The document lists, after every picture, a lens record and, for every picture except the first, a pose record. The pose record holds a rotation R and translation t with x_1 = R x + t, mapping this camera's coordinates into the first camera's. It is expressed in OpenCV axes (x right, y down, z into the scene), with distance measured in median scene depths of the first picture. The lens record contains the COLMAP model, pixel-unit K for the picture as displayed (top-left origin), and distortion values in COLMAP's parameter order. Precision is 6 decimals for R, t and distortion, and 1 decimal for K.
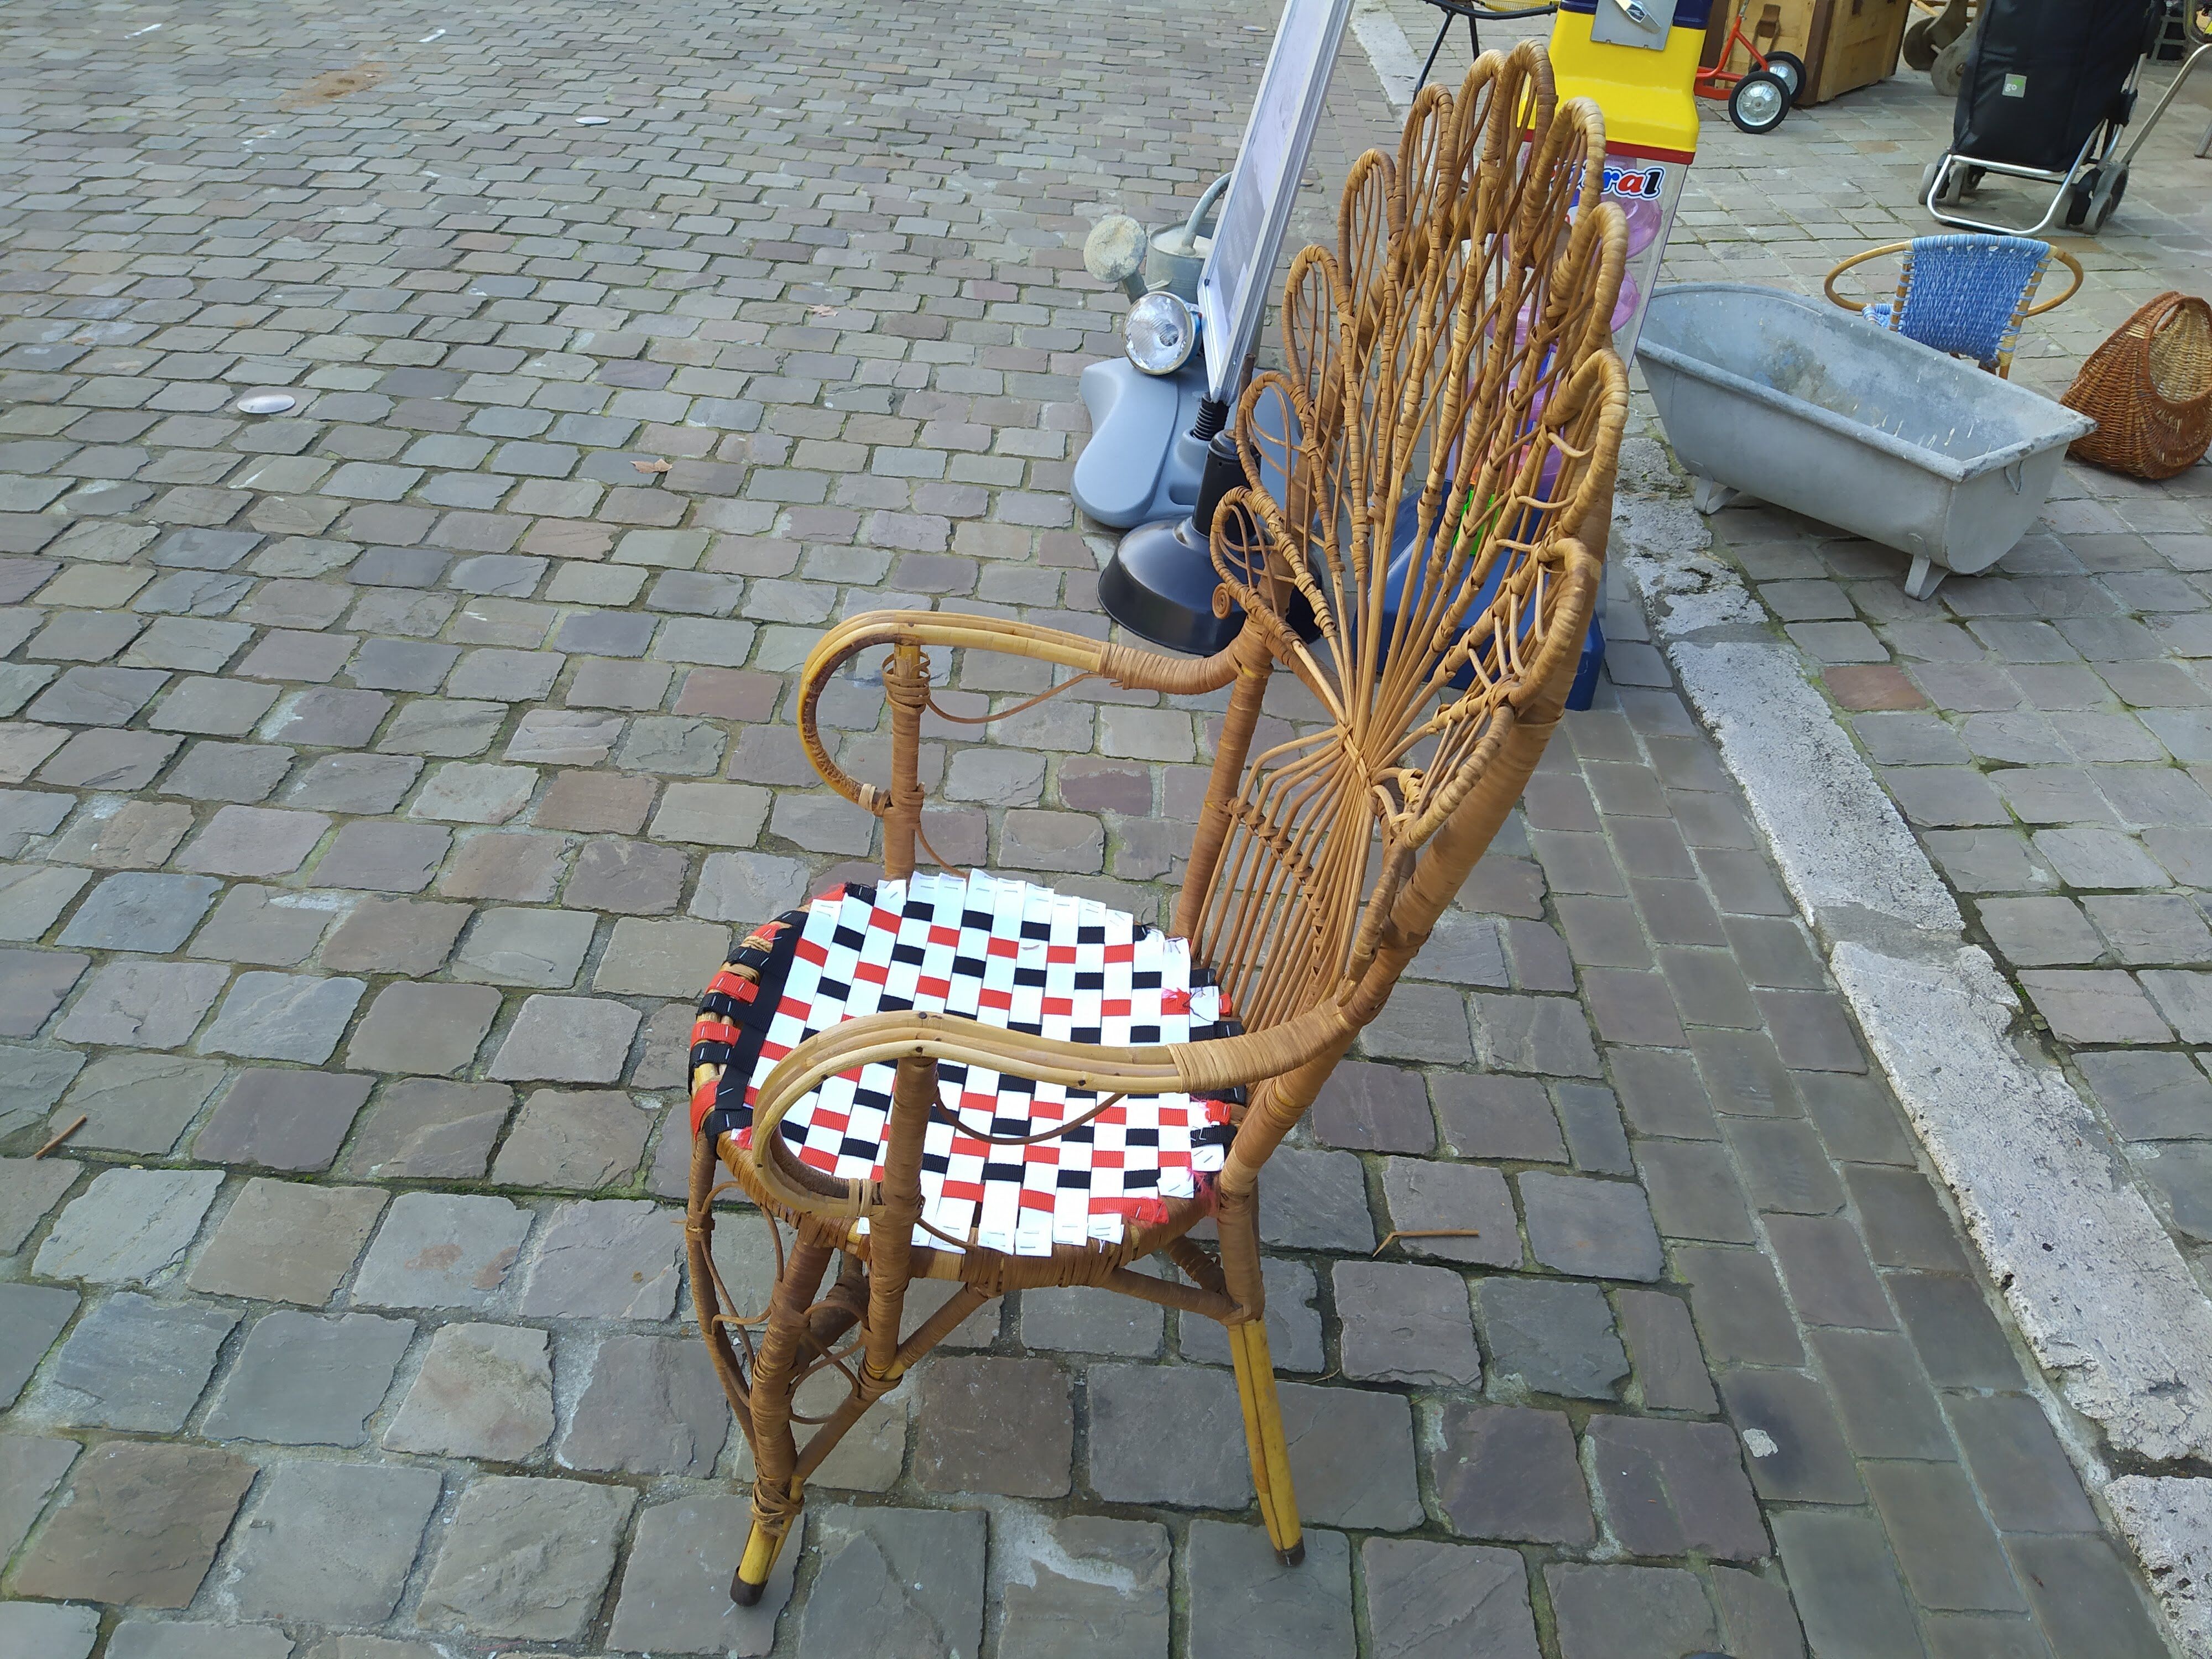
lens RADIAL K [[1640.4, 0, 1092.6], [0, 1640.4, 826.3], [0, 0, 1]] dist [0.088691, -0.119481]
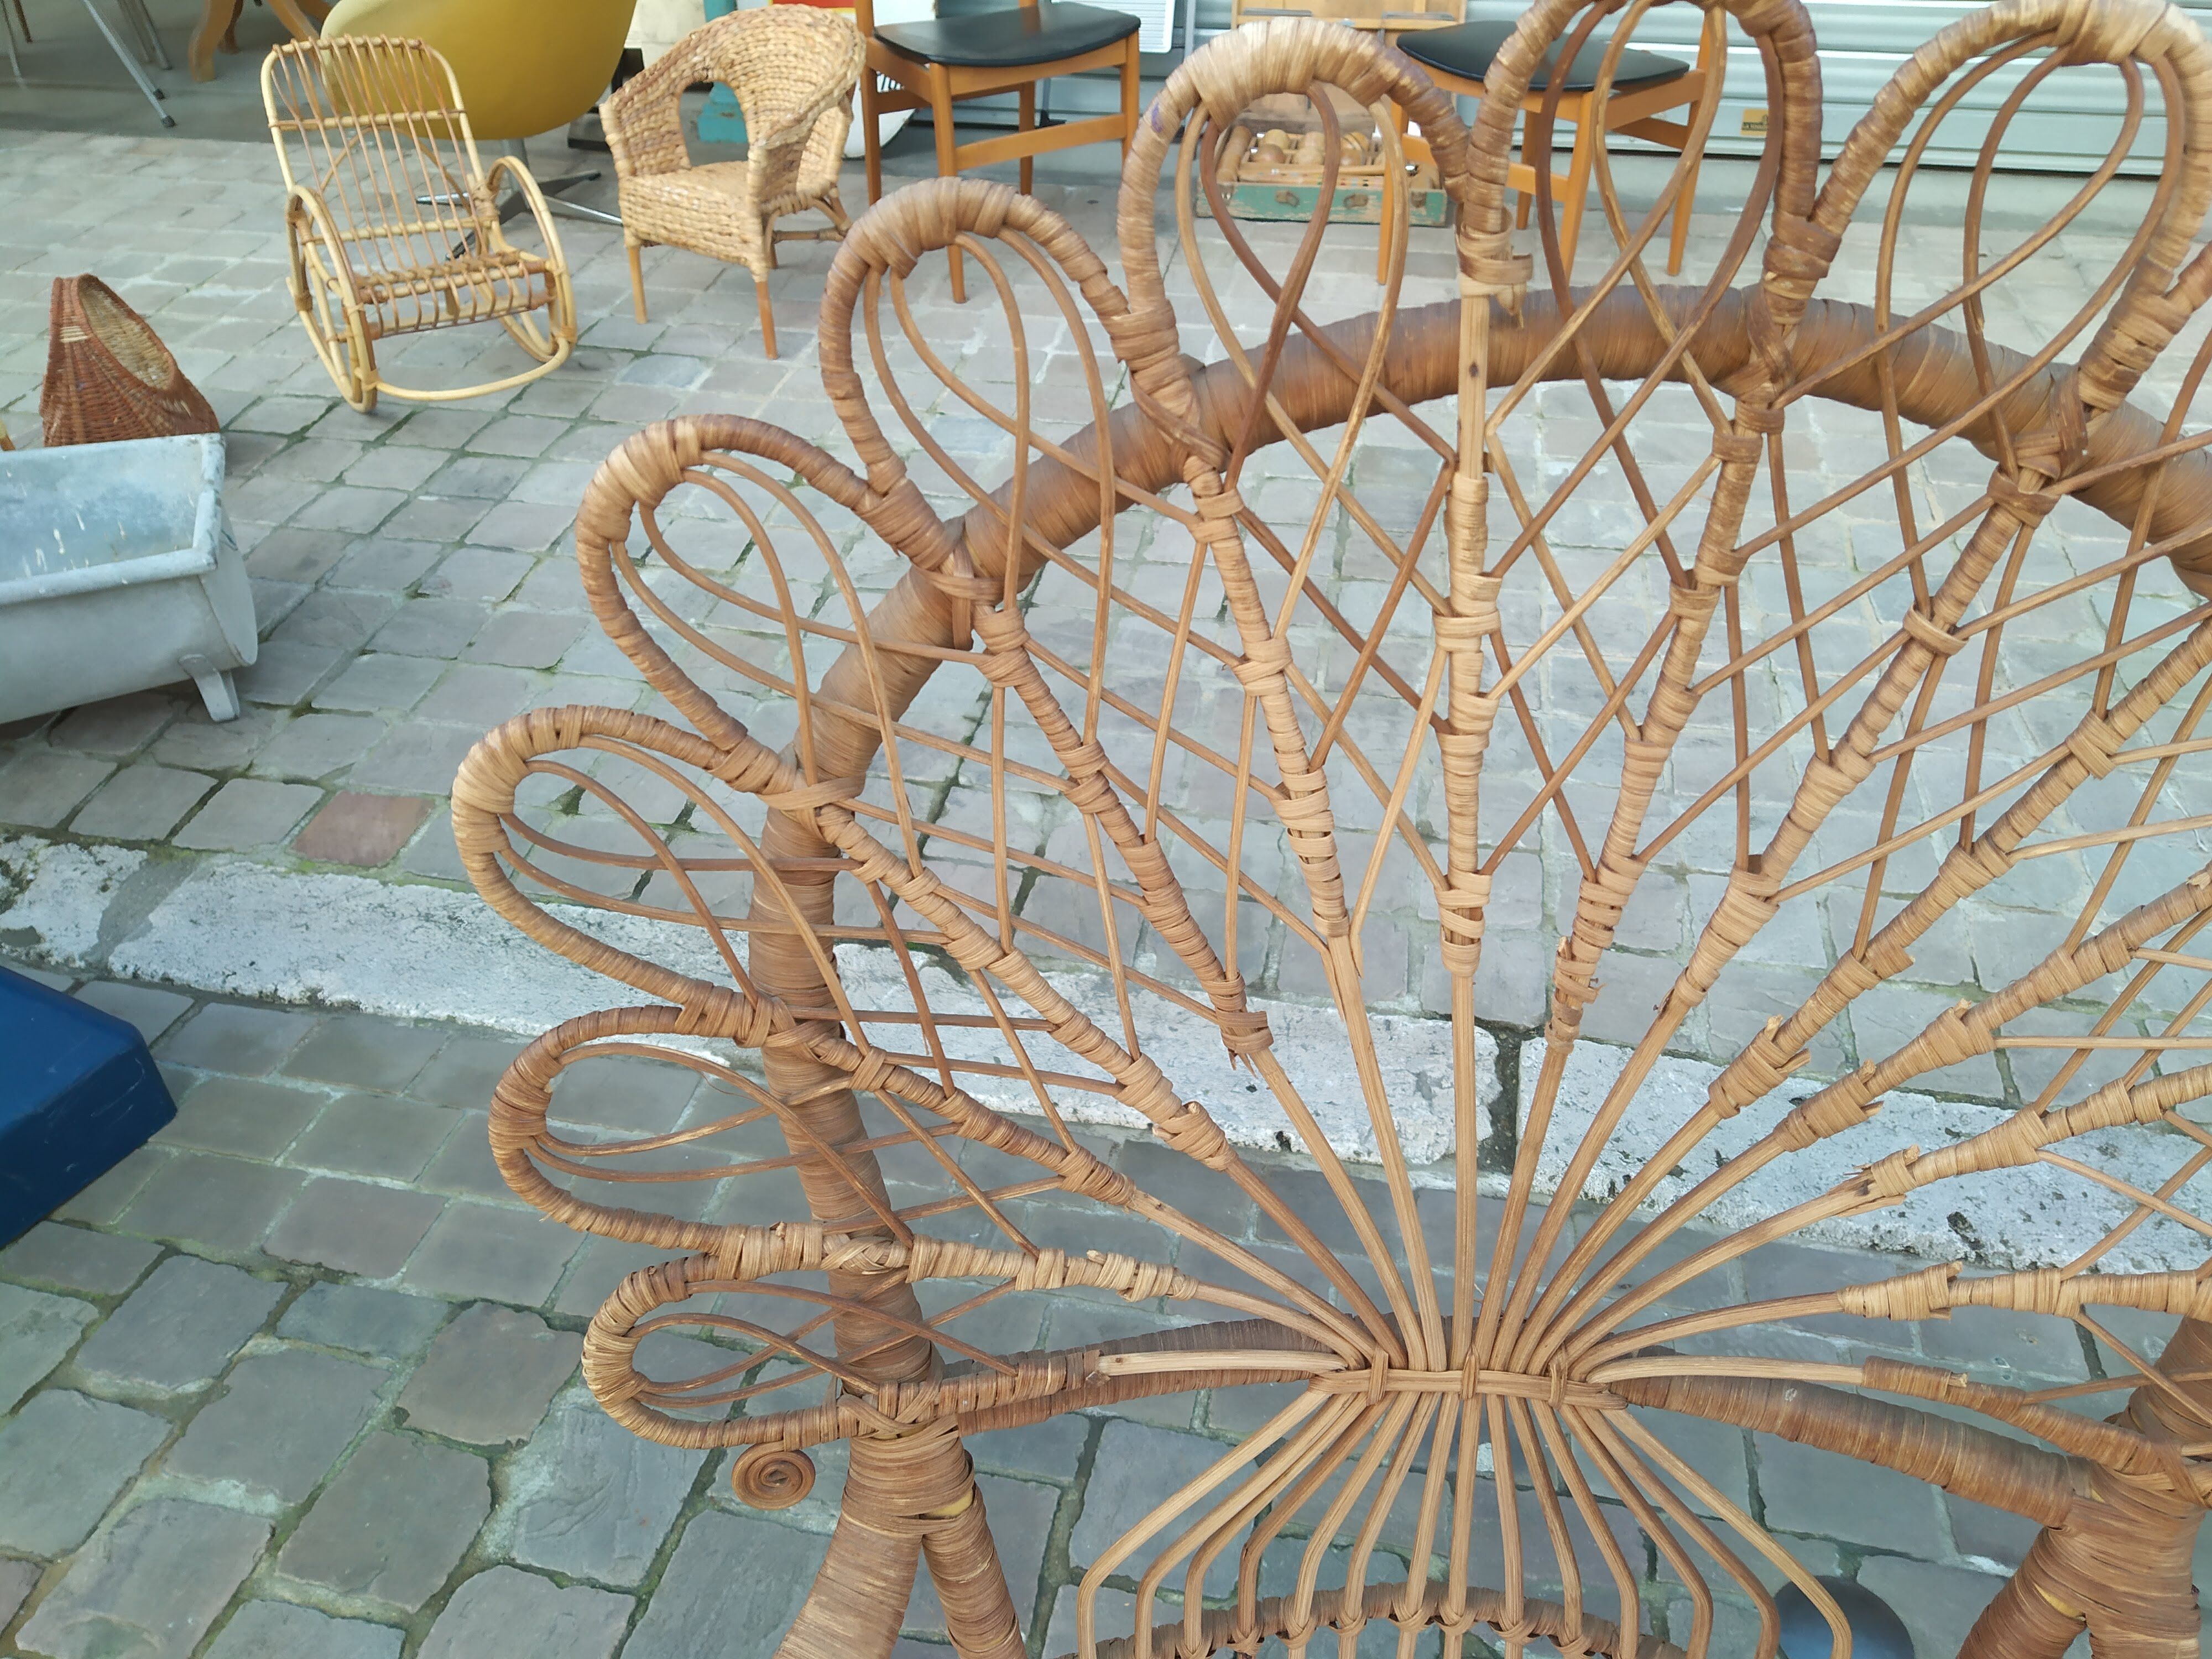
lens RADIAL K [[1640.4, 0, 1103.3], [0, 1640.4, 831.7], [0, 0, 1]] dist [0.088691, -0.119481]
pose [[0.181851, -0.604307, 0.775721, -0.127169], [0.579198, 0.703332, 0.412134, -0.361275], [-0.794645, 0.374349, 0.477915, 0.640639]]
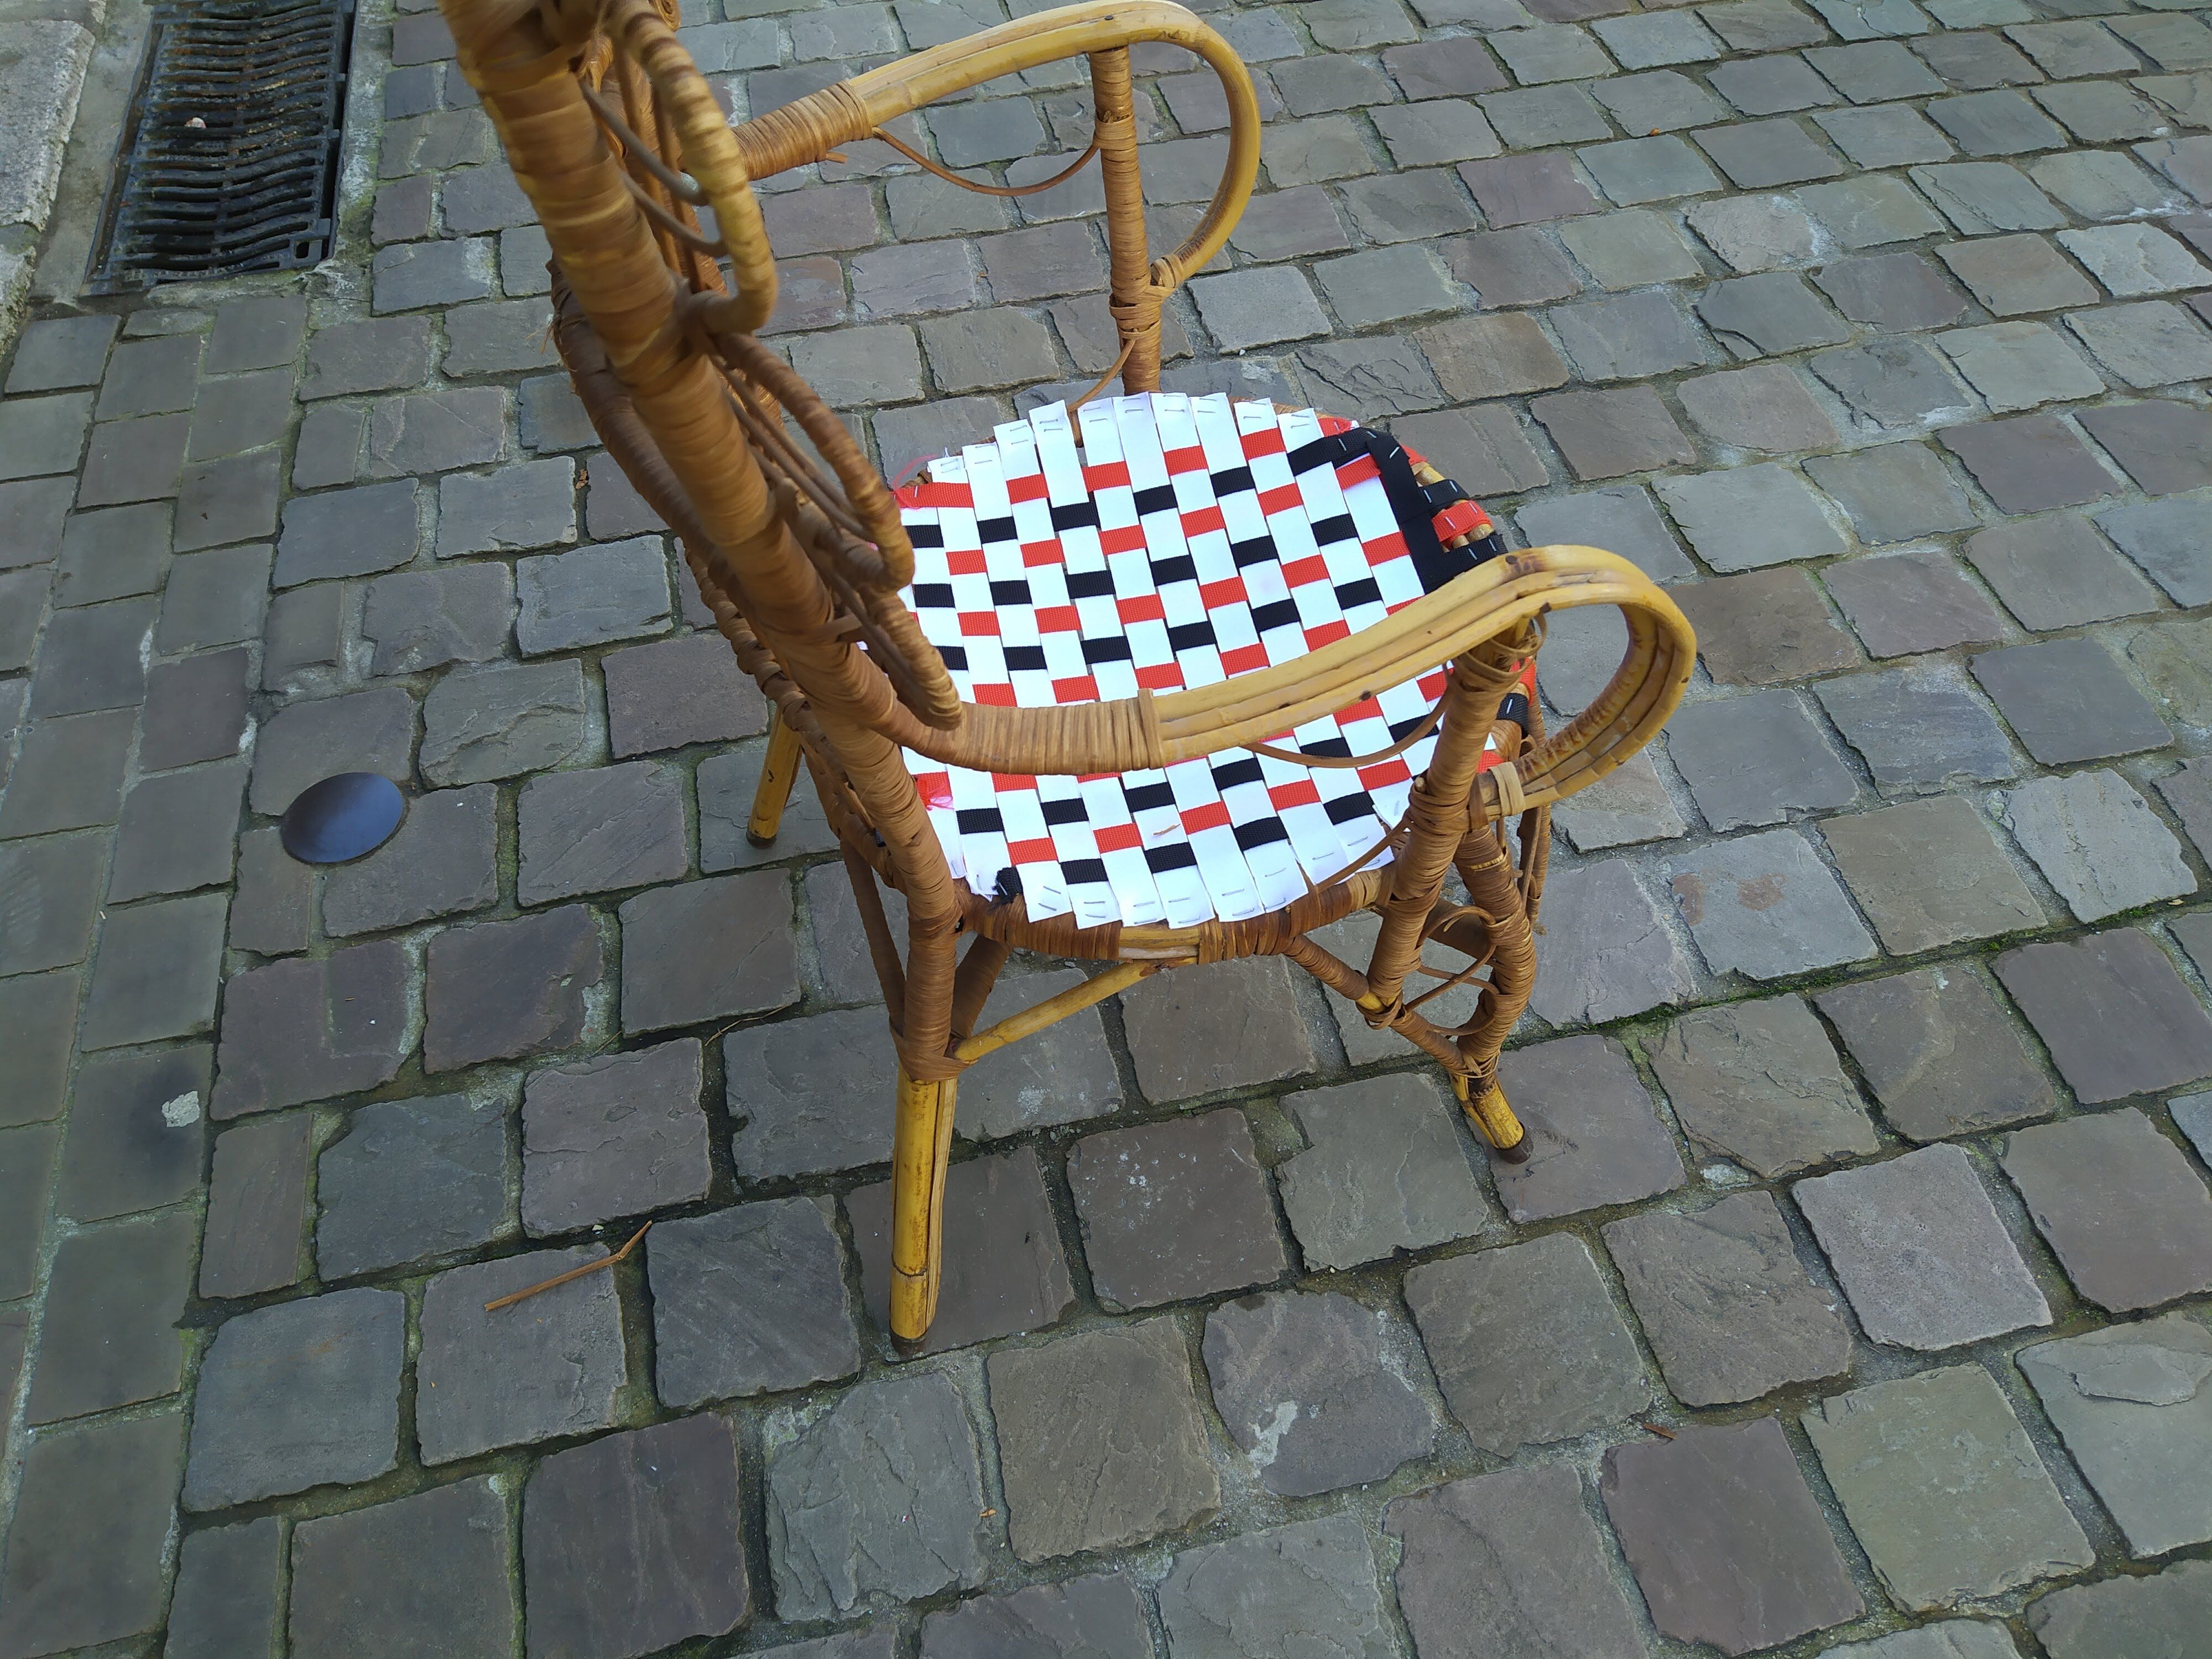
lens RADIAL K [[1640.4, 0, 1096.3], [0, 1640.4, 837.7], [0, 0, 1]] dist [0.088691, -0.119481]
pose [[-0.966633, 0.147425, -0.209491, 0.124134], [-0.200548, 0.073282, 0.976939, -0.549194], [0.159377, 0.986355, -0.041271, 1.016458]]
